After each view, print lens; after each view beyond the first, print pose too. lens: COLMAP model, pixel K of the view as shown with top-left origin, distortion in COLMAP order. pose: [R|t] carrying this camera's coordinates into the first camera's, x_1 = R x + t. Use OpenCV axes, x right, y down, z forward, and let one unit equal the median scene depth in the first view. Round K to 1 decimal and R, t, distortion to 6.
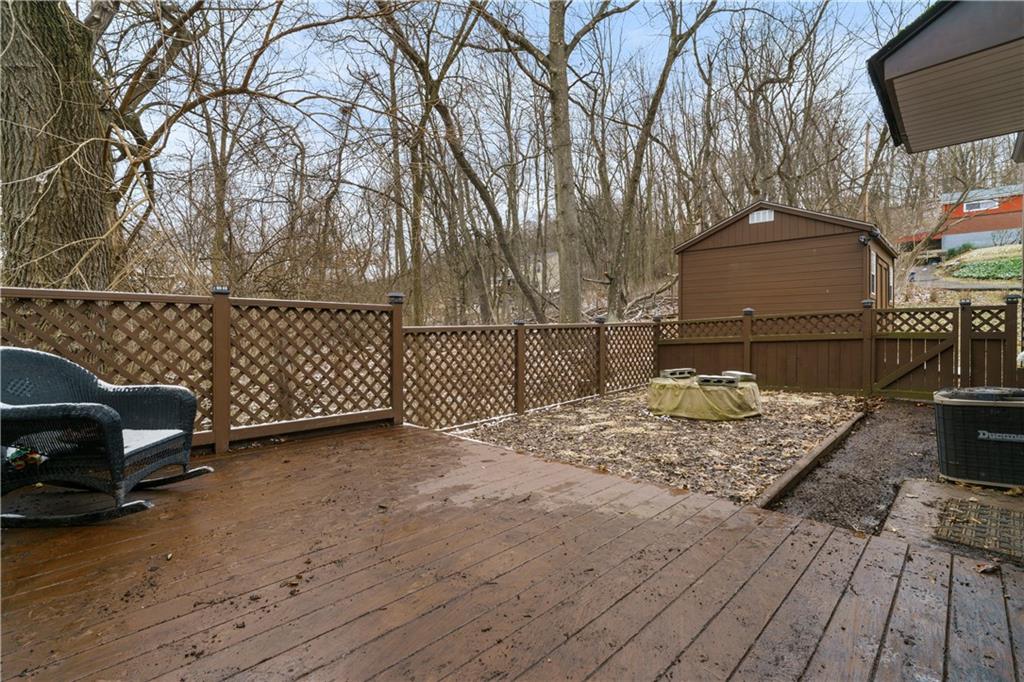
lens RADIAL K [[478.9, 0, 511.2], [0, 478.9, 334.5], [0, 0, 1]] dist [-0.005057, 0.000220]
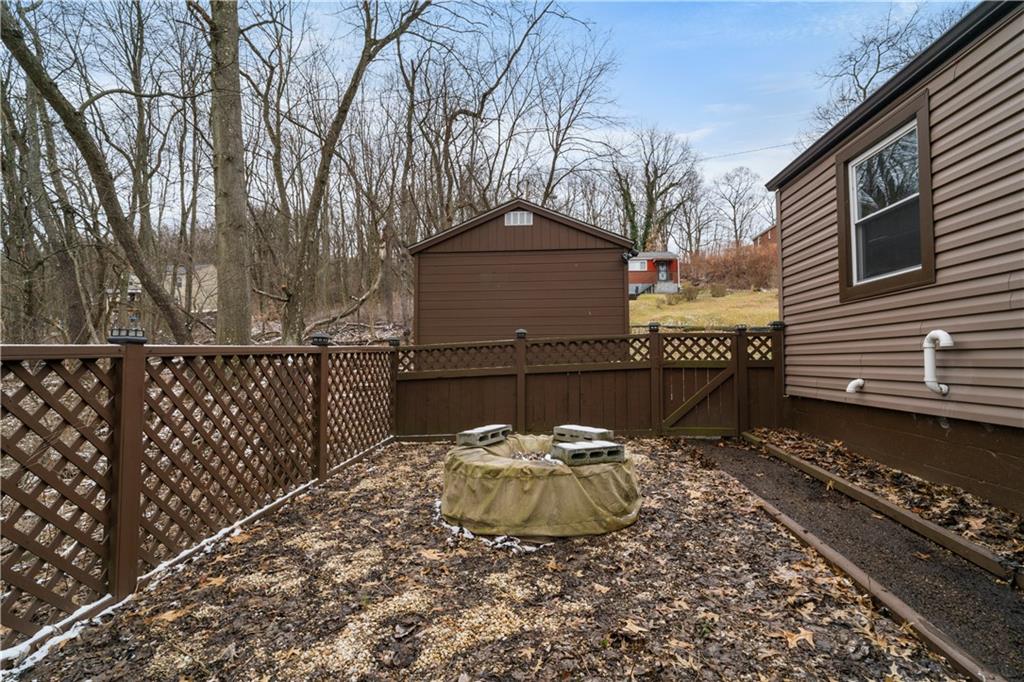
lens RADIAL K [[478.9, 0, 511.2], [0, 478.9, 334.5], [0, 0, 1]] dist [-0.005057, 0.000220]
pose [[0.785299, 0.029632, 0.618408, 0.016736], [0.007388, 0.998334, -0.057218, -0.003779], [-0.619073, 0.049502, 0.783772, 0.426930]]
